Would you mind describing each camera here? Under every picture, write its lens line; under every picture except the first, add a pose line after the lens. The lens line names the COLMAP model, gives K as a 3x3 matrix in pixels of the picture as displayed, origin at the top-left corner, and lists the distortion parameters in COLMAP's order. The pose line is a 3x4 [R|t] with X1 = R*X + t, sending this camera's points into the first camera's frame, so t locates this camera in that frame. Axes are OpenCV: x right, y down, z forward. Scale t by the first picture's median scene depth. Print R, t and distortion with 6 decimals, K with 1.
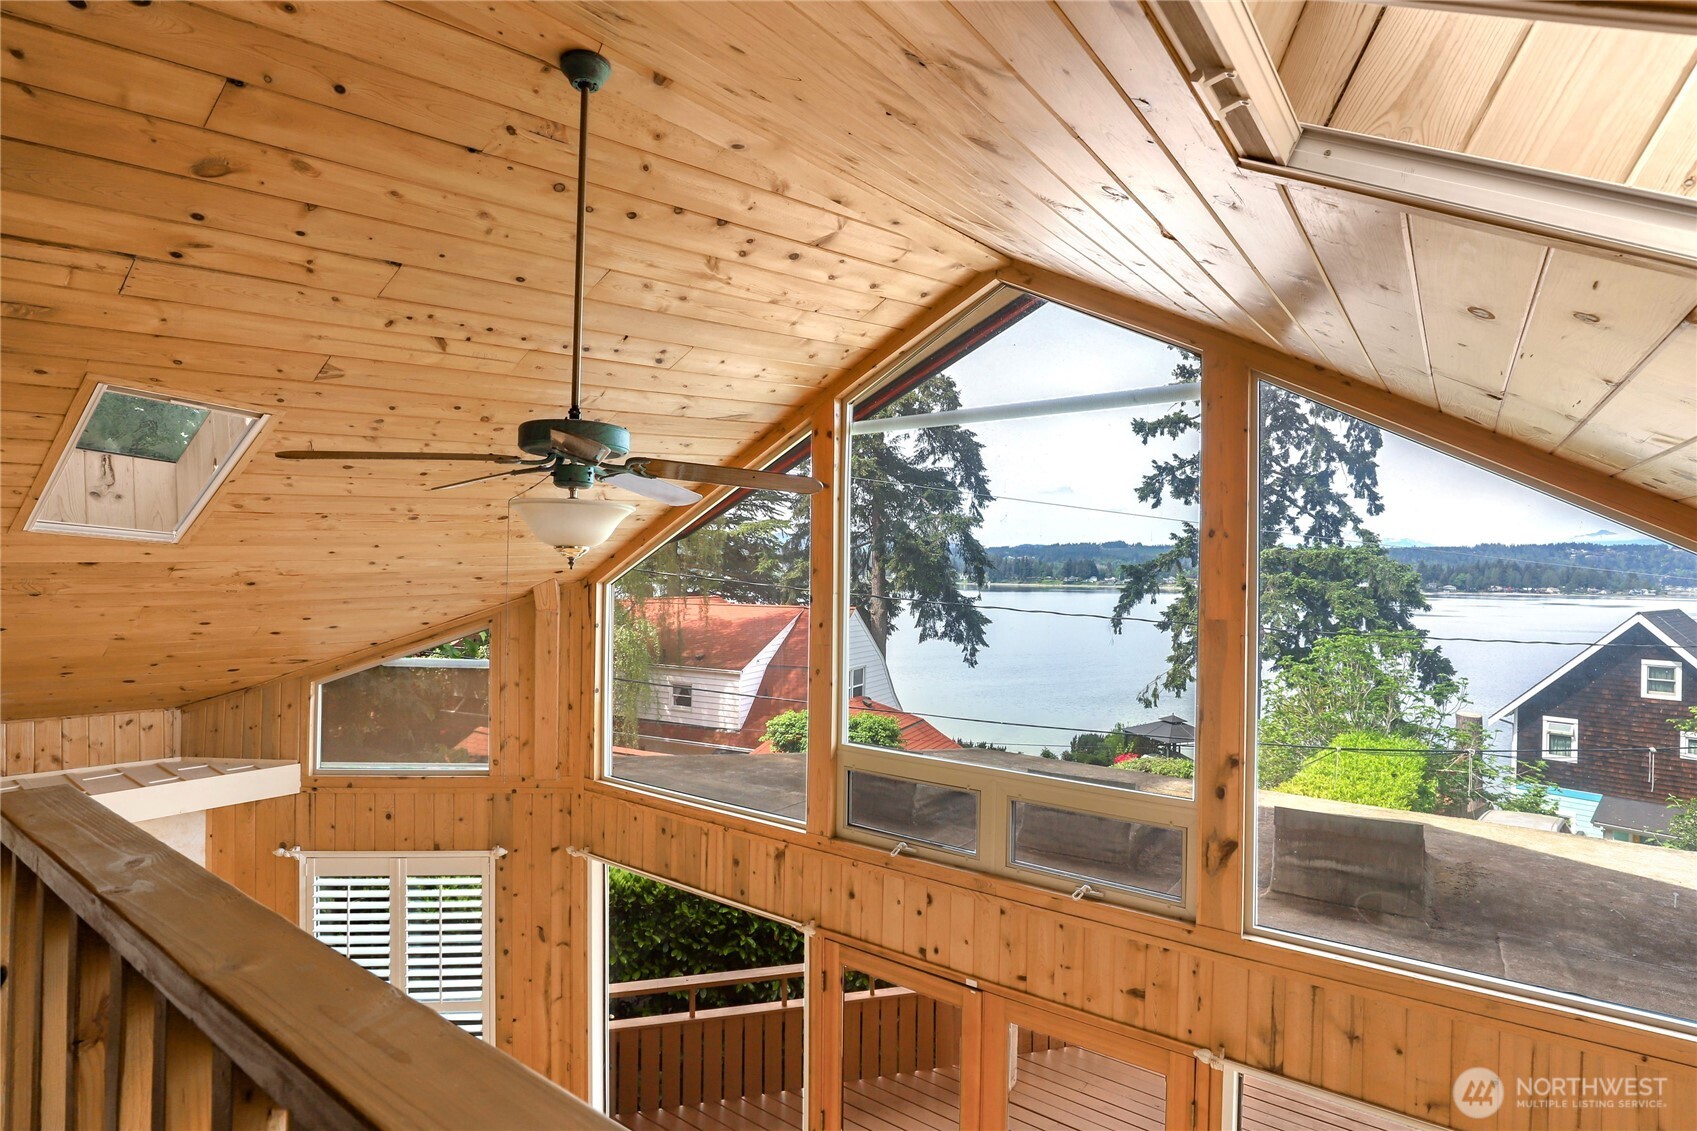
lens RADIAL K [[834.6, 0, 848.5], [0, 834.6, 565.5], [0, 0, 1]] dist [-0.023430, -0.000303]
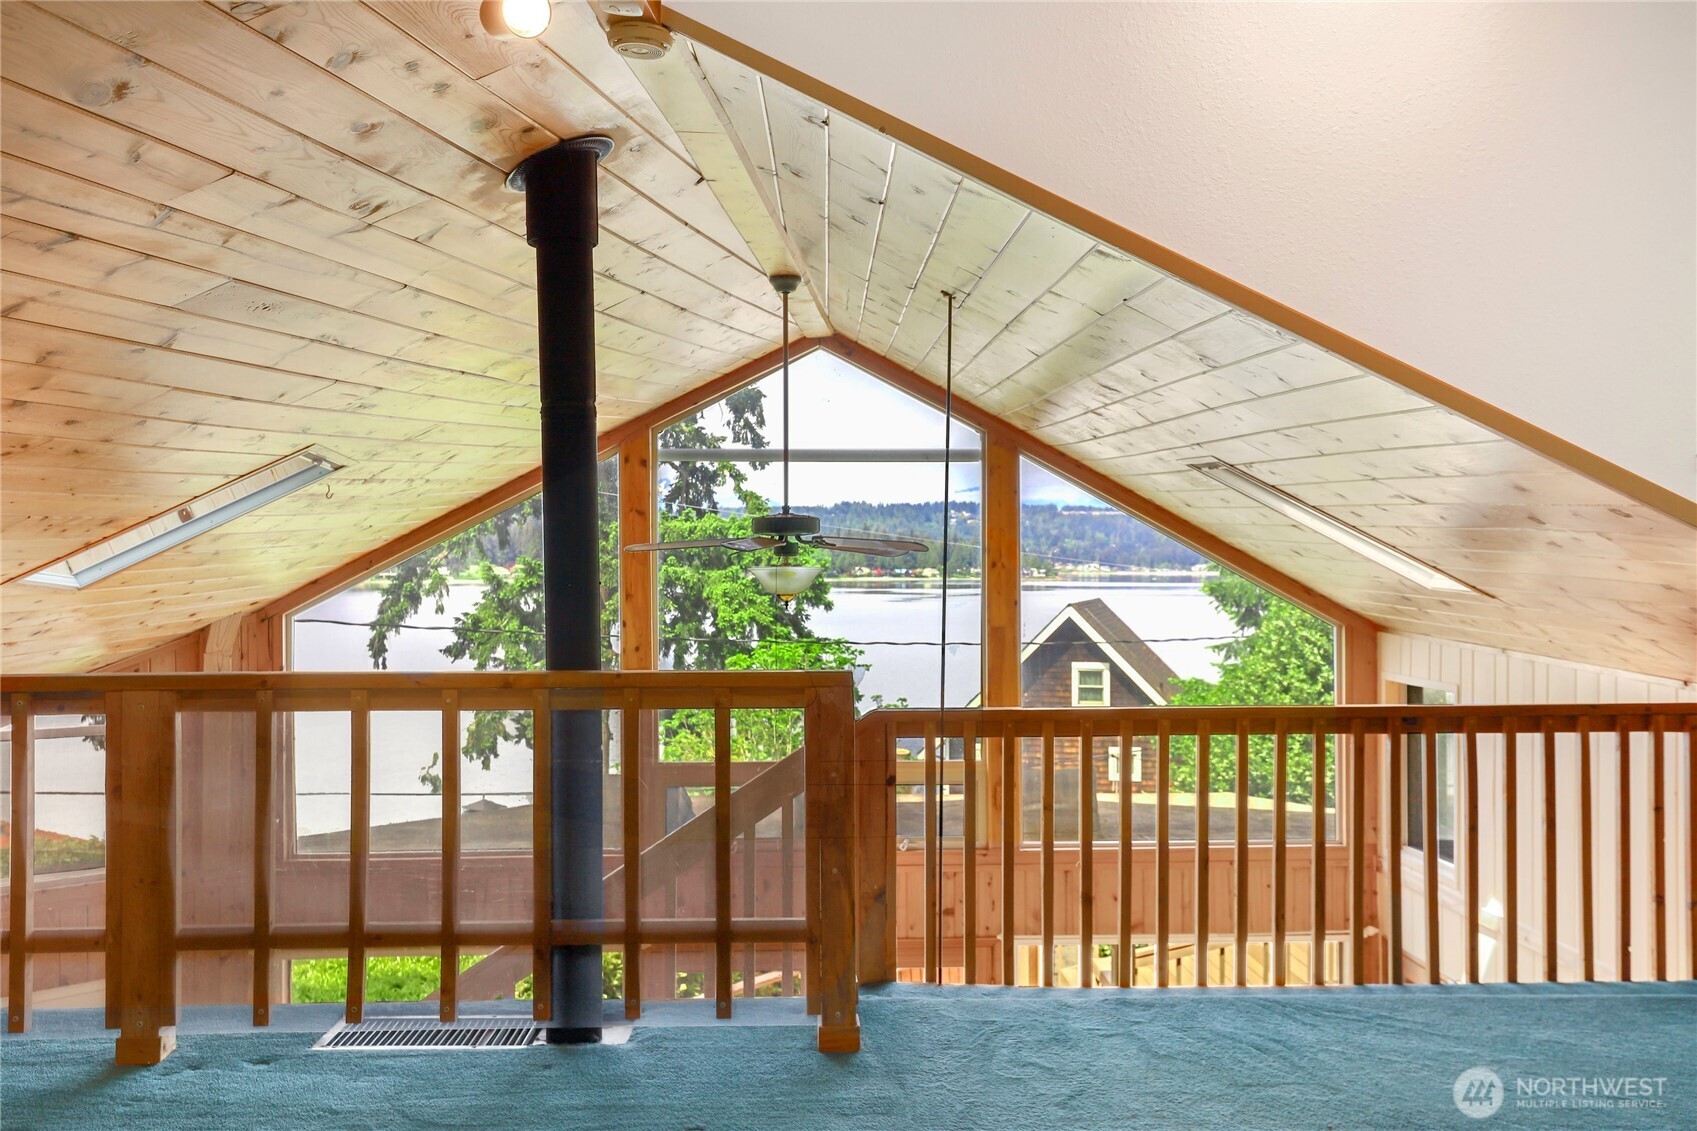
lens RADIAL K [[1609.8, 0, 848.5], [0, 1609.8, 565.5], [0, 0, 1]] dist [0.126759, 0.002007]
pose [[0.790235, -0.016428, 0.612583, -0.111722], [0.006585, 0.999811, 0.018317, -0.007036], [-0.612768, -0.010441, 0.790194, -0.077892]]
